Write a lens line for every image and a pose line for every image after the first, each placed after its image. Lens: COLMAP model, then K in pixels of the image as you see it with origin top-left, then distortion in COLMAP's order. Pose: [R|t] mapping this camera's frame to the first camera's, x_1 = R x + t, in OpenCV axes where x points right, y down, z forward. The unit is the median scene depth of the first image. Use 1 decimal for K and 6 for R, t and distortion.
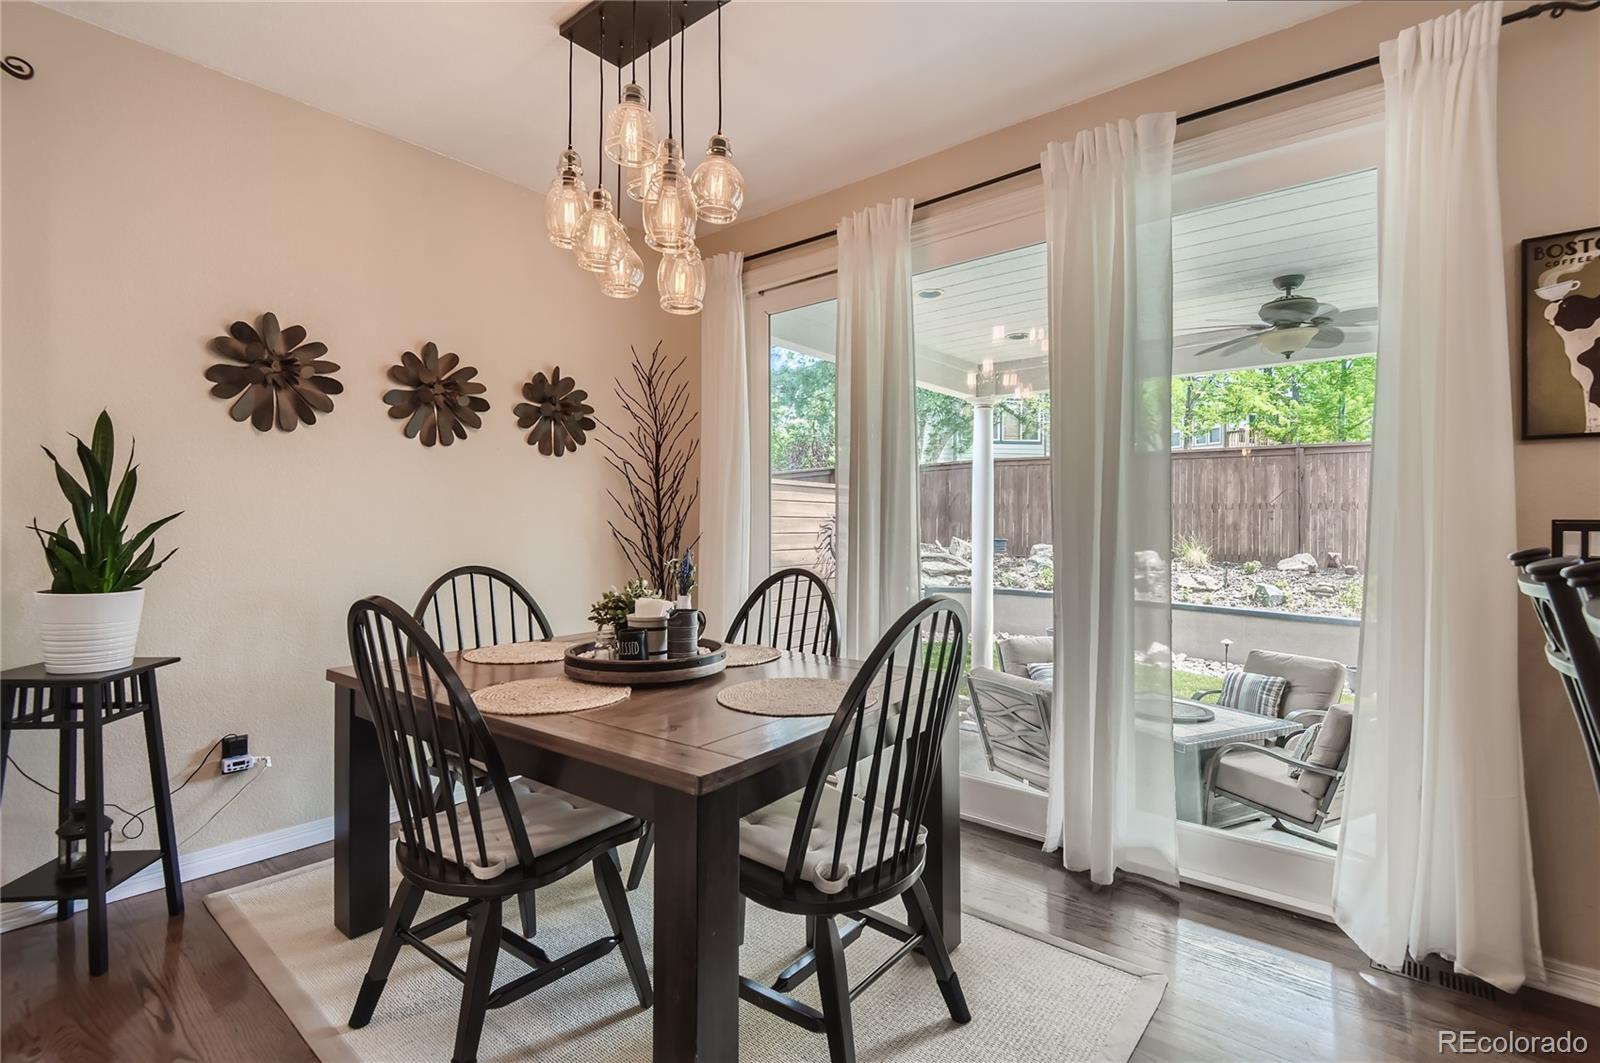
lens RADIAL K [[755.0, 0, 813.1], [0, 755.0, 518.8], [0, 0, 1]] dist [0.008599, -0.008849]
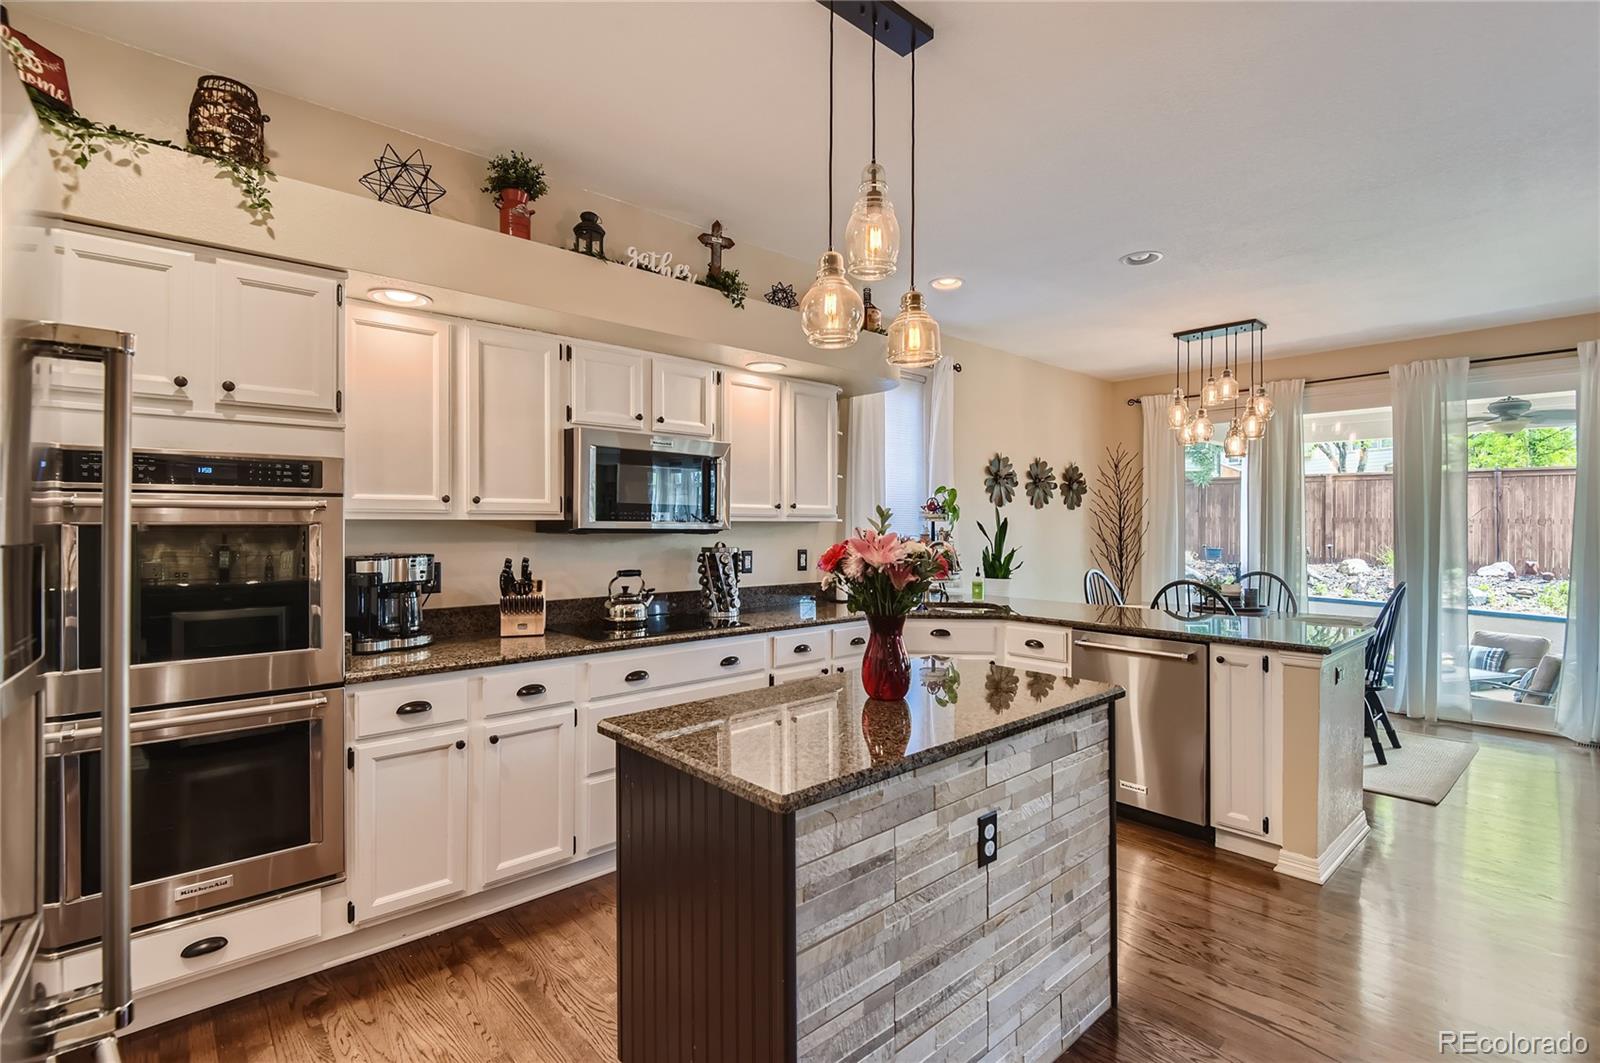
lens RADIAL K [[755.0, 0, 821.3], [0, 755.0, 521.1], [0, 0, 1]] dist [0.008599, -0.008849]
pose [[0.990196, -0.001470, -0.139677, -0.285023], [0.001491, 0.999999, 0.000052, -0.023455], [0.139677, -0.000259, 0.990197, -0.376086]]
